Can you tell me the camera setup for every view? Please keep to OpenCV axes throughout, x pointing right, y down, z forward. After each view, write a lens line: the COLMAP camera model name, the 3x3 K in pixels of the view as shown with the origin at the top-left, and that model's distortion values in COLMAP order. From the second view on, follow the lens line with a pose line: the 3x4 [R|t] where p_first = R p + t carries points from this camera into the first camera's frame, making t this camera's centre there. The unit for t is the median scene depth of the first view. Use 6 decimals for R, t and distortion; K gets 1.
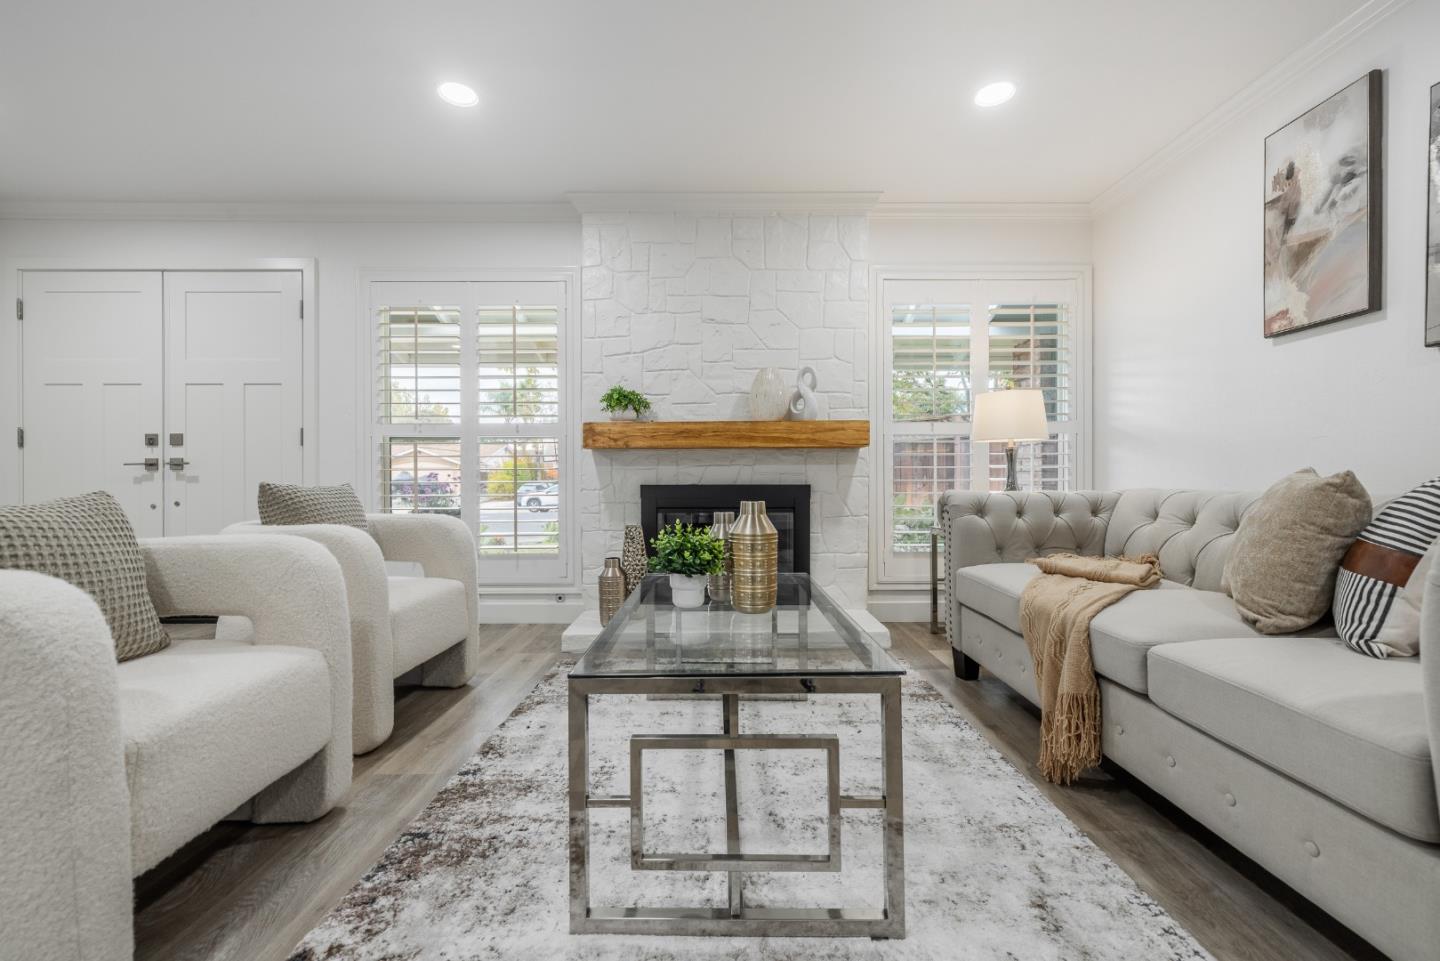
lens RADIAL K [[616.6, 0, 724.2], [0, 616.6, 475.6], [0, 0, 1]] dist [0.001585, -0.000027]
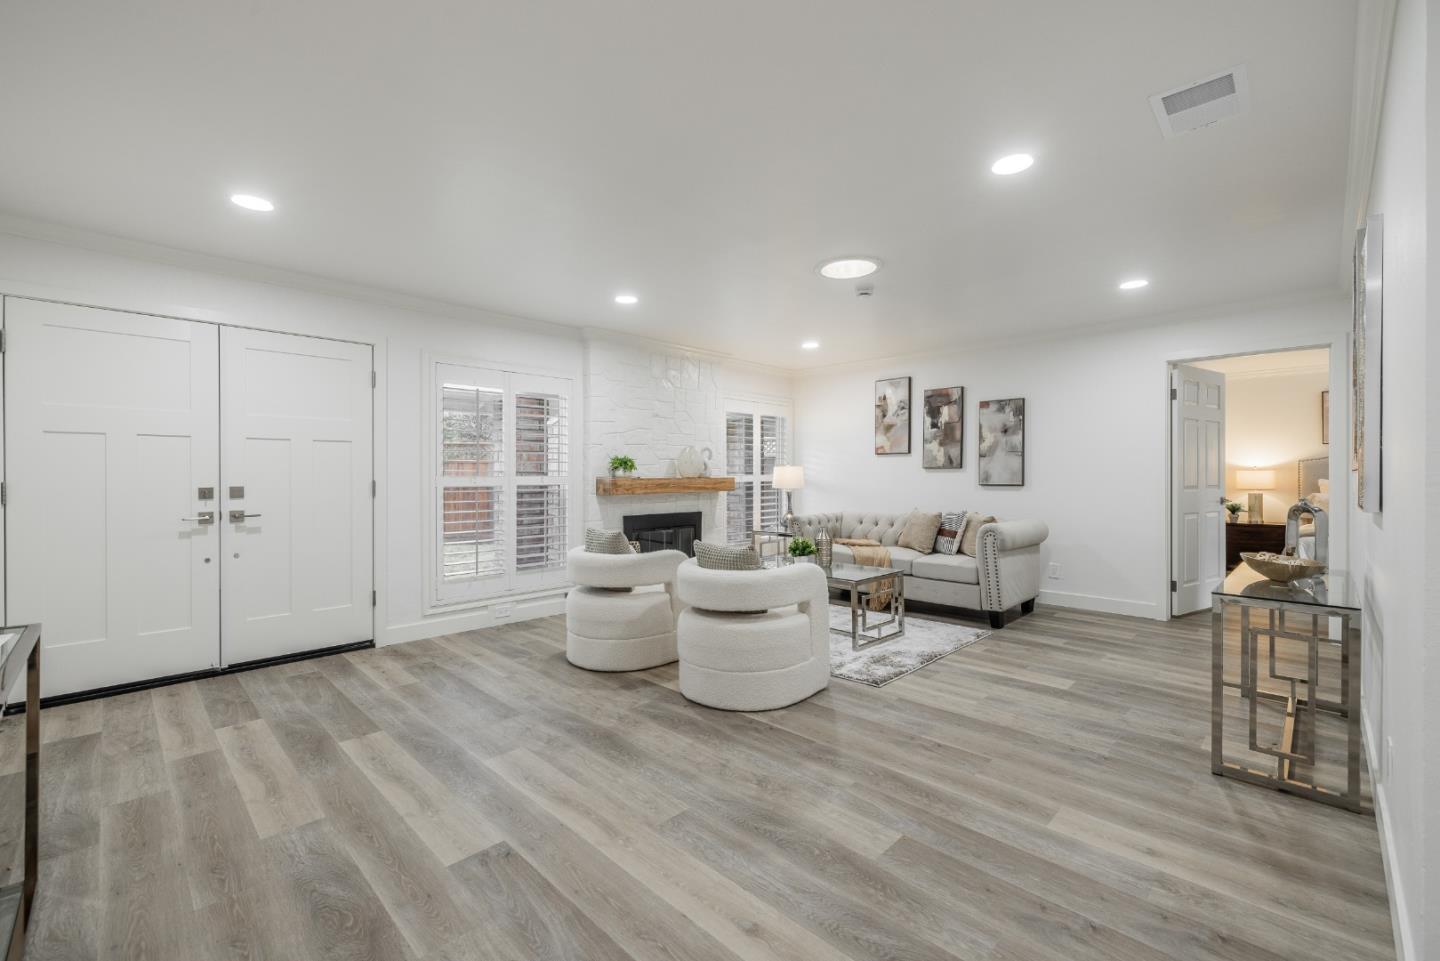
lens RADIAL K [[616.6, 0, 724.2], [0, 616.6, 475.6], [0, 0, 1]] dist [0.001585, -0.000027]
pose [[0.695064, -0.000603, 0.718948, -1.144371], [-0.004954, 0.999972, 0.005628, -0.103426], [-0.718931, -0.007474, 0.695041, -0.309300]]
